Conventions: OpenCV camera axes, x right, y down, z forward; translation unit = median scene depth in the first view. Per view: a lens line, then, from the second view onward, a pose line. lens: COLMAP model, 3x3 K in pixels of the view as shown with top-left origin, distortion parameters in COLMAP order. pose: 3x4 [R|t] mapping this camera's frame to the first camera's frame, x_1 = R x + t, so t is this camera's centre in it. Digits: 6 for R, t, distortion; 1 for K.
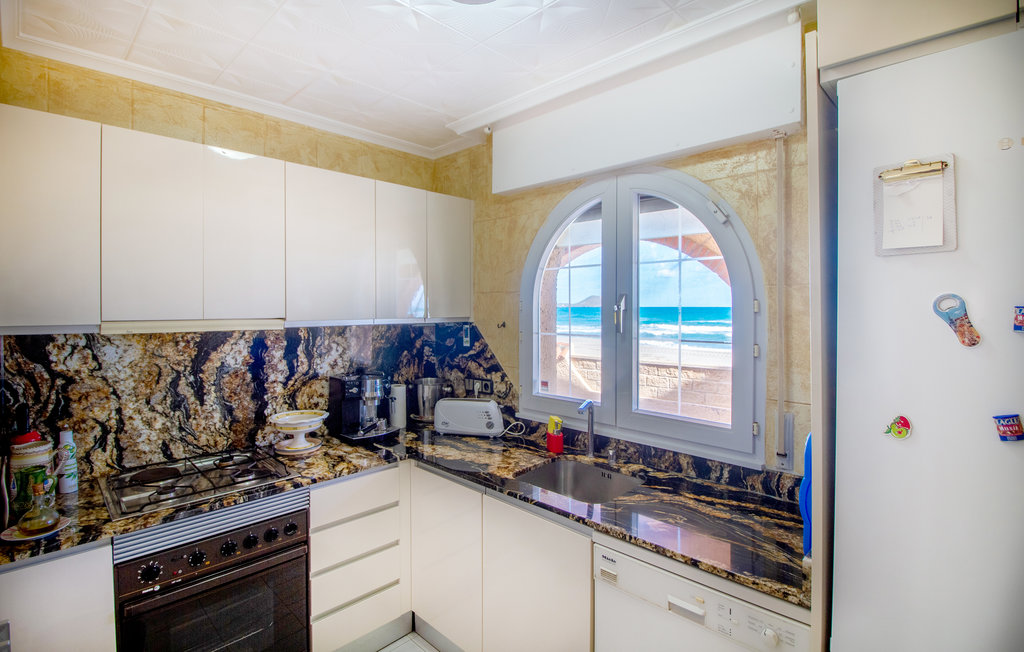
lens RADIAL K [[474.5, 0, 506.6], [0, 474.5, 316.7], [0, 0, 1]] dist [0.002521, -0.015306]
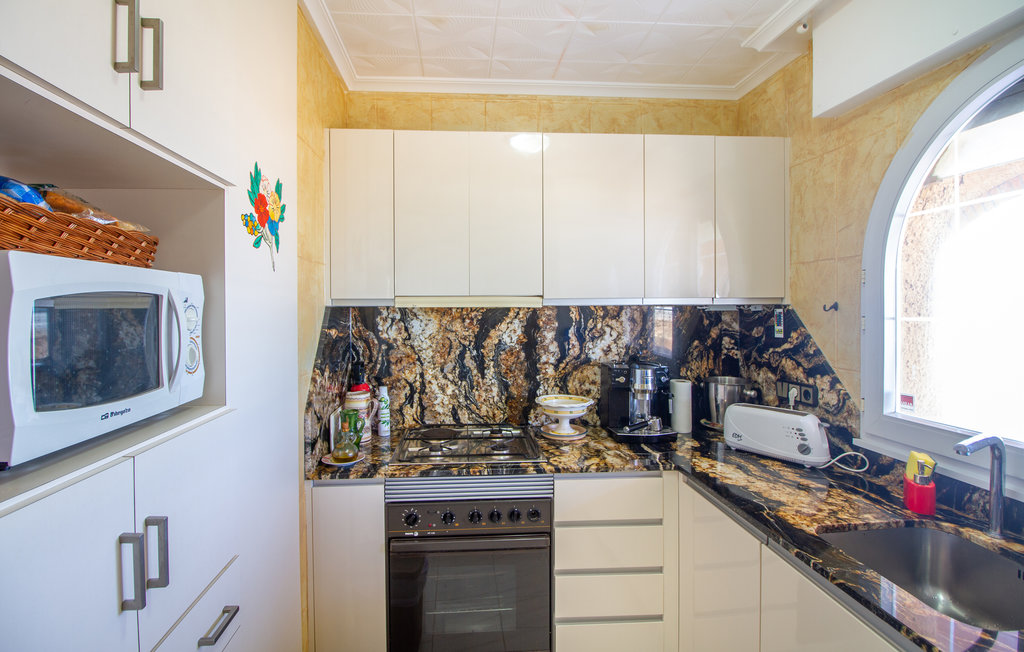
lens RADIAL K [[474.5, 0, 506.6], [0, 474.5, 316.7], [0, 0, 1]] dist [0.002521, -0.015306]
pose [[0.747012, 0.006566, -0.664779, 0.105516], [-0.010041, 0.999949, -0.001407, 0.041867], [0.664735, 0.007726, 0.747039, 0.199366]]
